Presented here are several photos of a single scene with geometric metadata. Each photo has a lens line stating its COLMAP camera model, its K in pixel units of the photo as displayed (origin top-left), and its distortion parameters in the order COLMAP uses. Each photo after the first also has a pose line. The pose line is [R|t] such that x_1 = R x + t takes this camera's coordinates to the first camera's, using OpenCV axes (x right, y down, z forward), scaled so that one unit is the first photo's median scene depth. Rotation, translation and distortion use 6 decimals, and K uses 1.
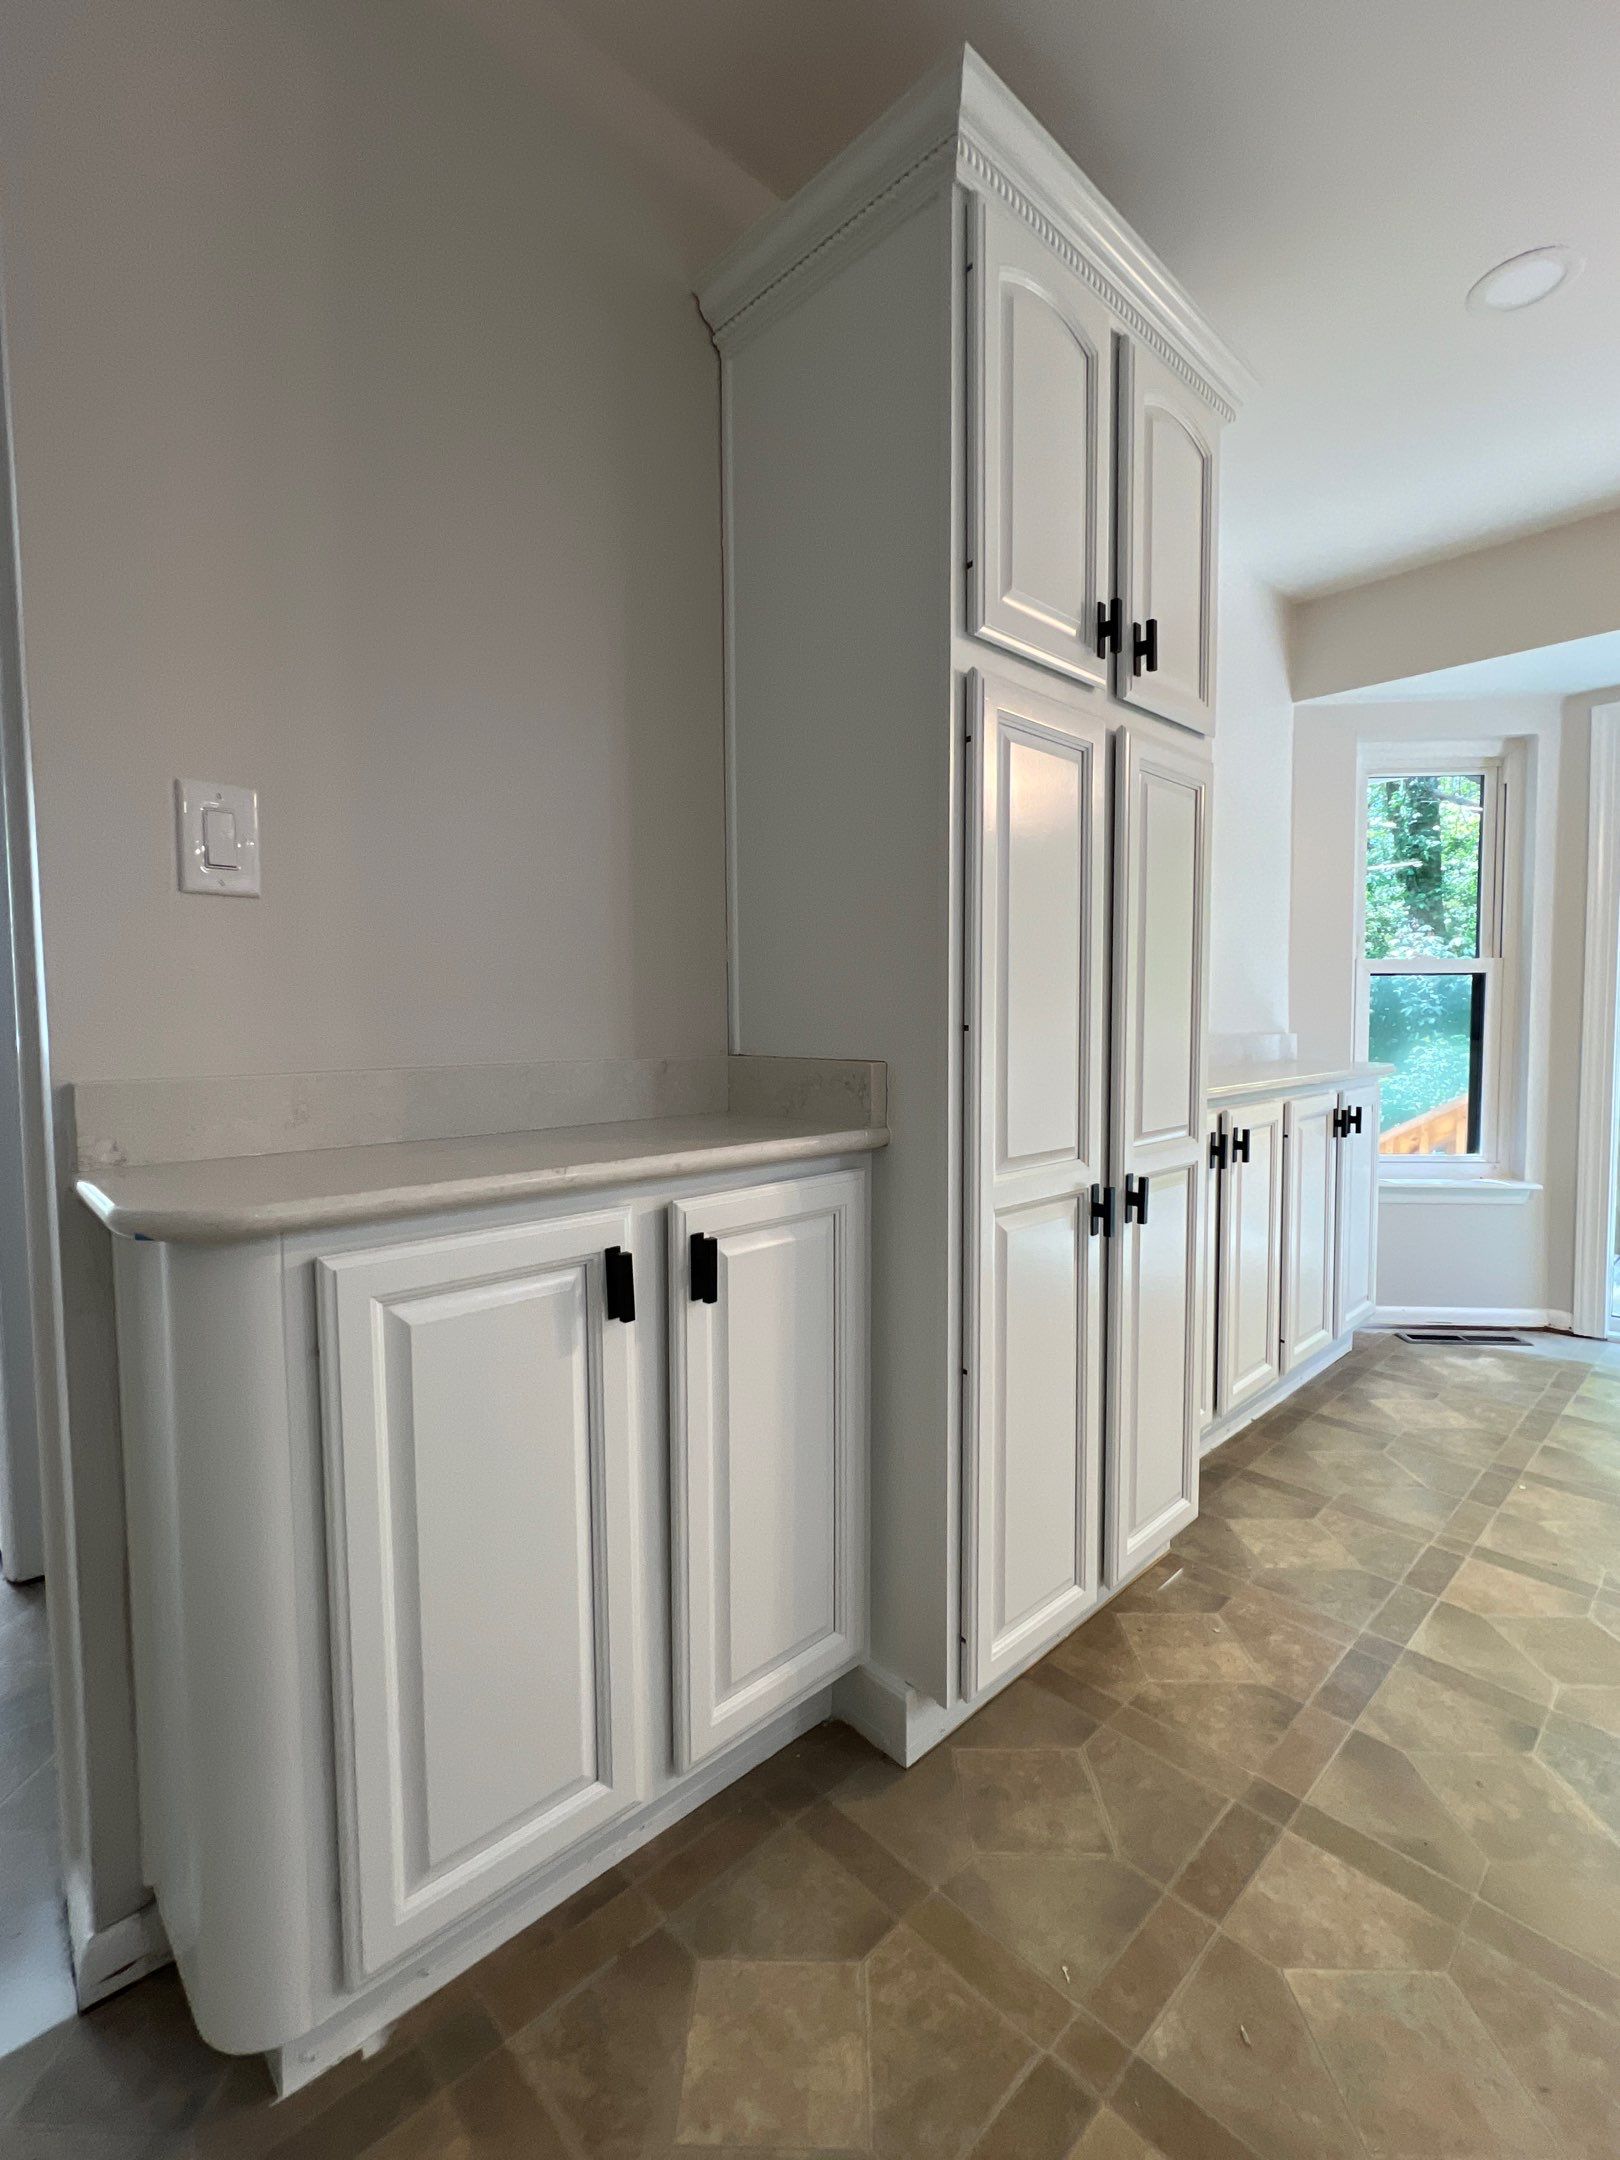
lens RADIAL K [[1003.4, 0, 811.8], [0, 1003.4, 1074.2], [0, 0, 1]] dist [-0.005276, 0.000500]
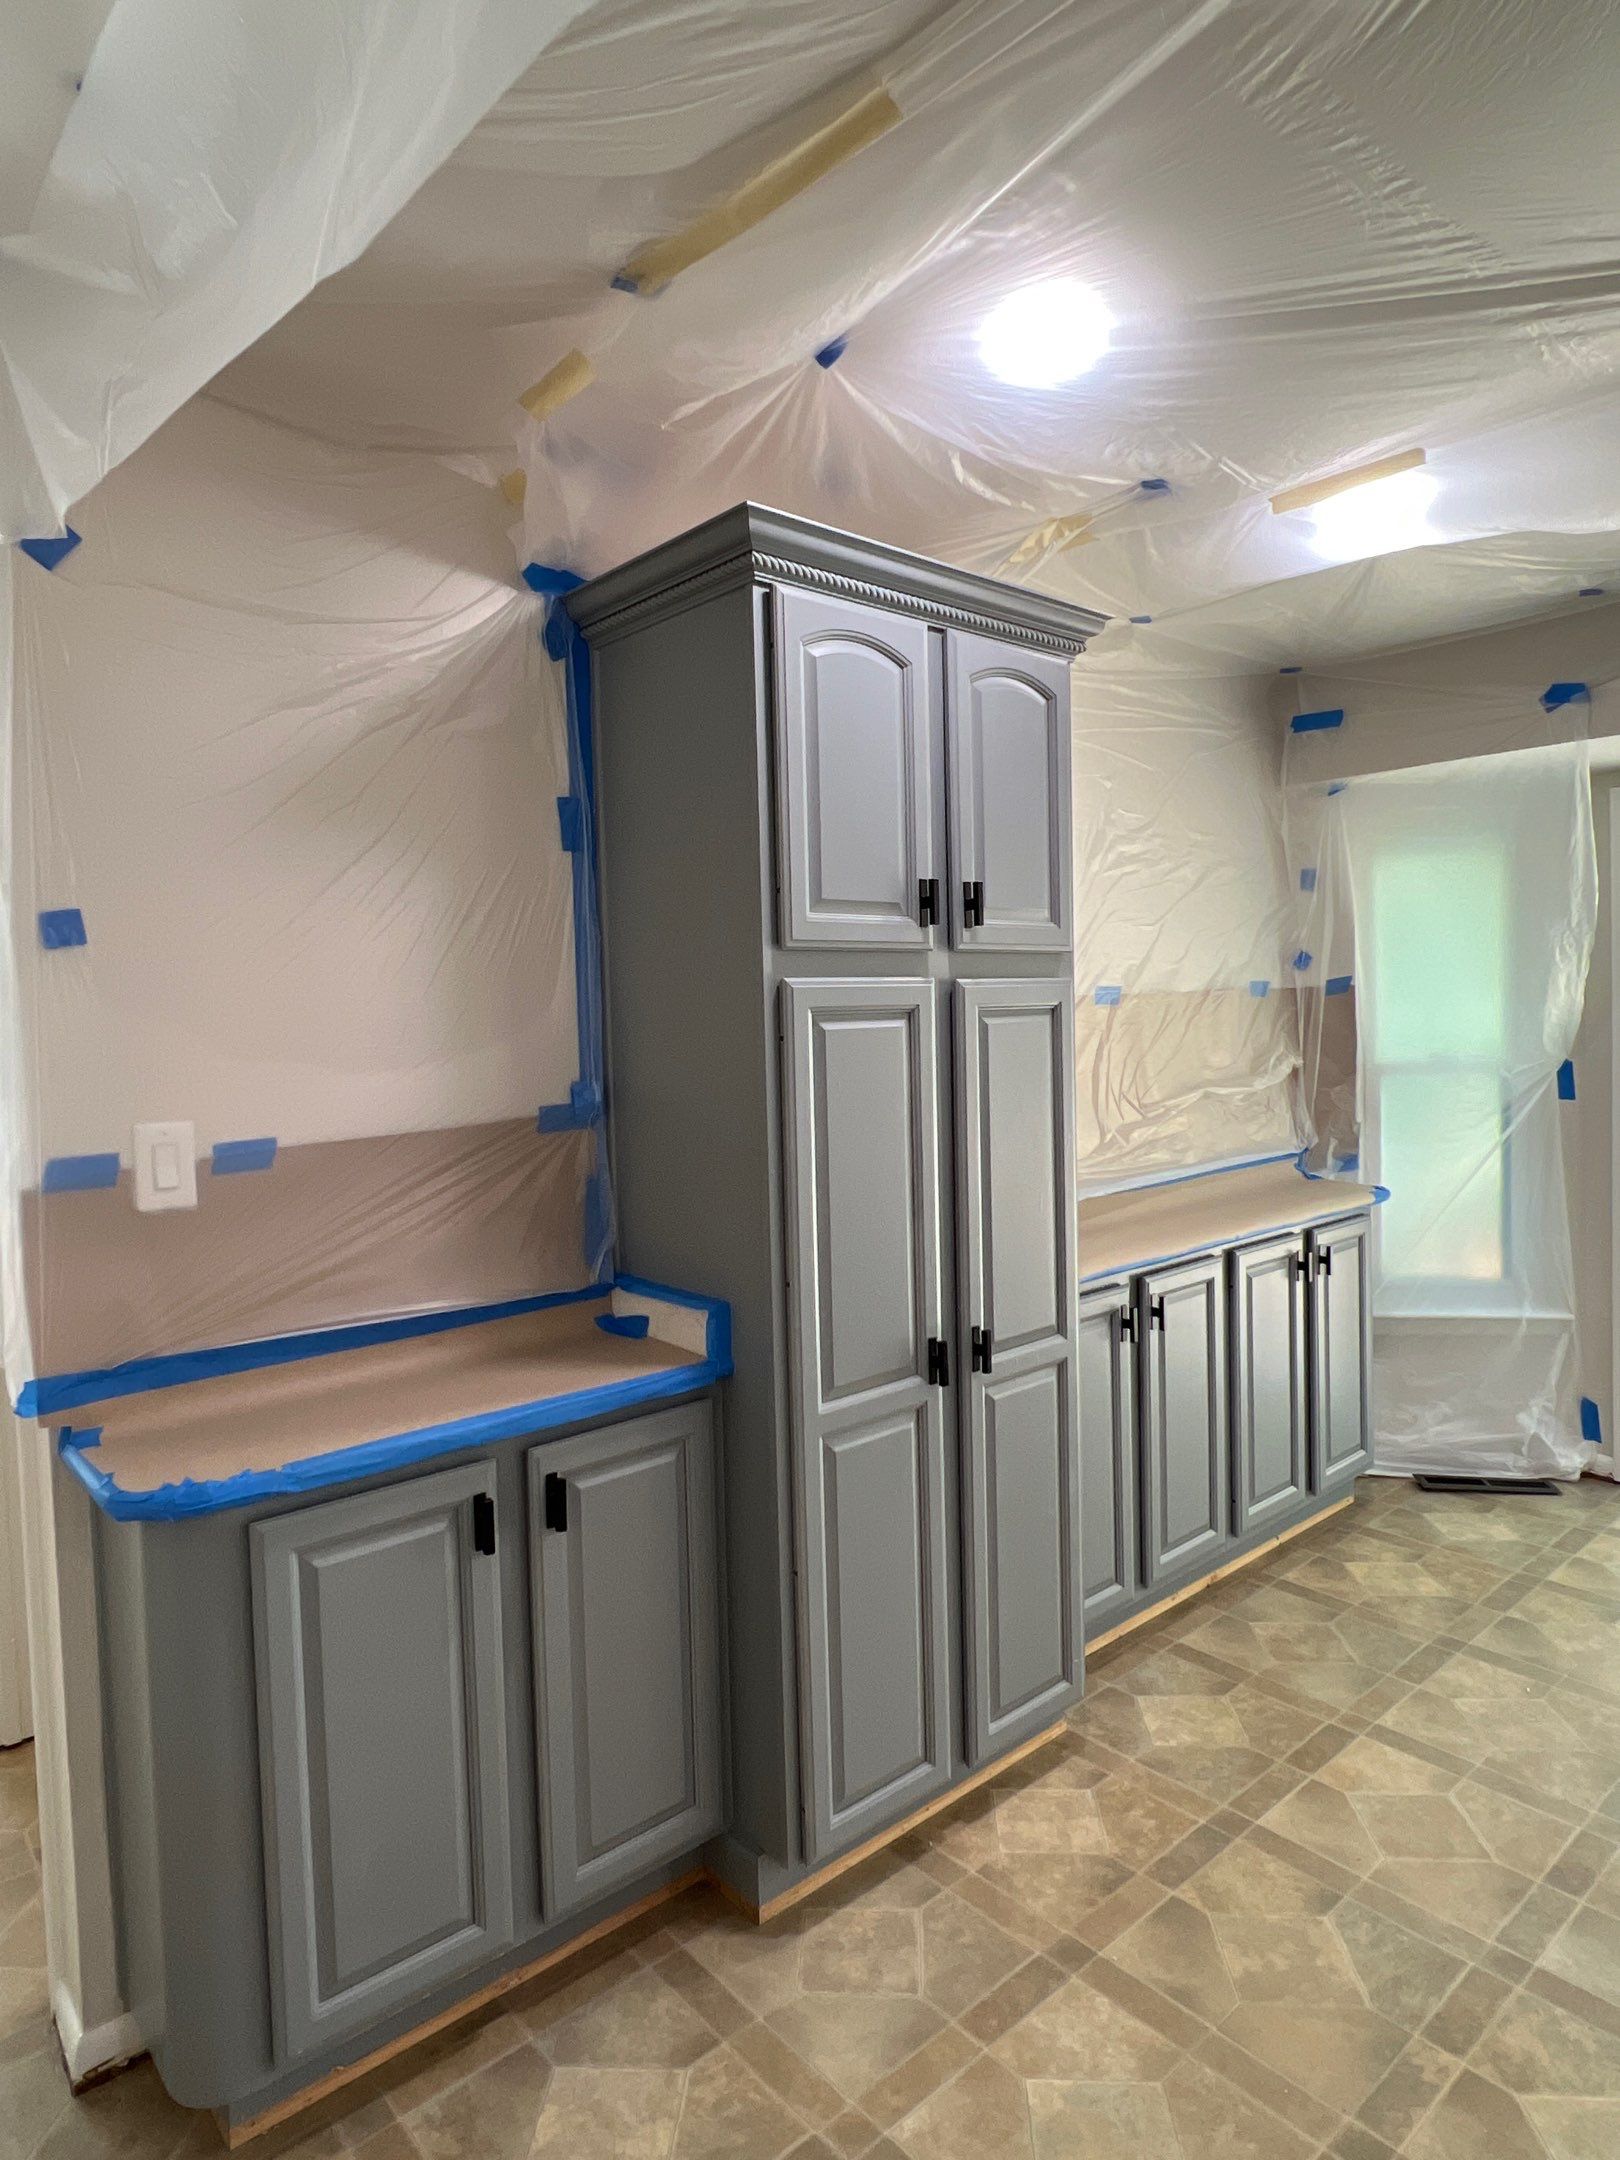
lens RADIAL K [[1314.5, 0, 815.1], [0, 1314.5, 1070.9], [0, 0, 1]] dist [0.005177, -0.001057]
pose [[0.999070, -0.020312, -0.038032, 0.259966], [0.019885, 0.999735, -0.011582, -0.287844], [0.038257, 0.010815, 0.999209, -0.560803]]
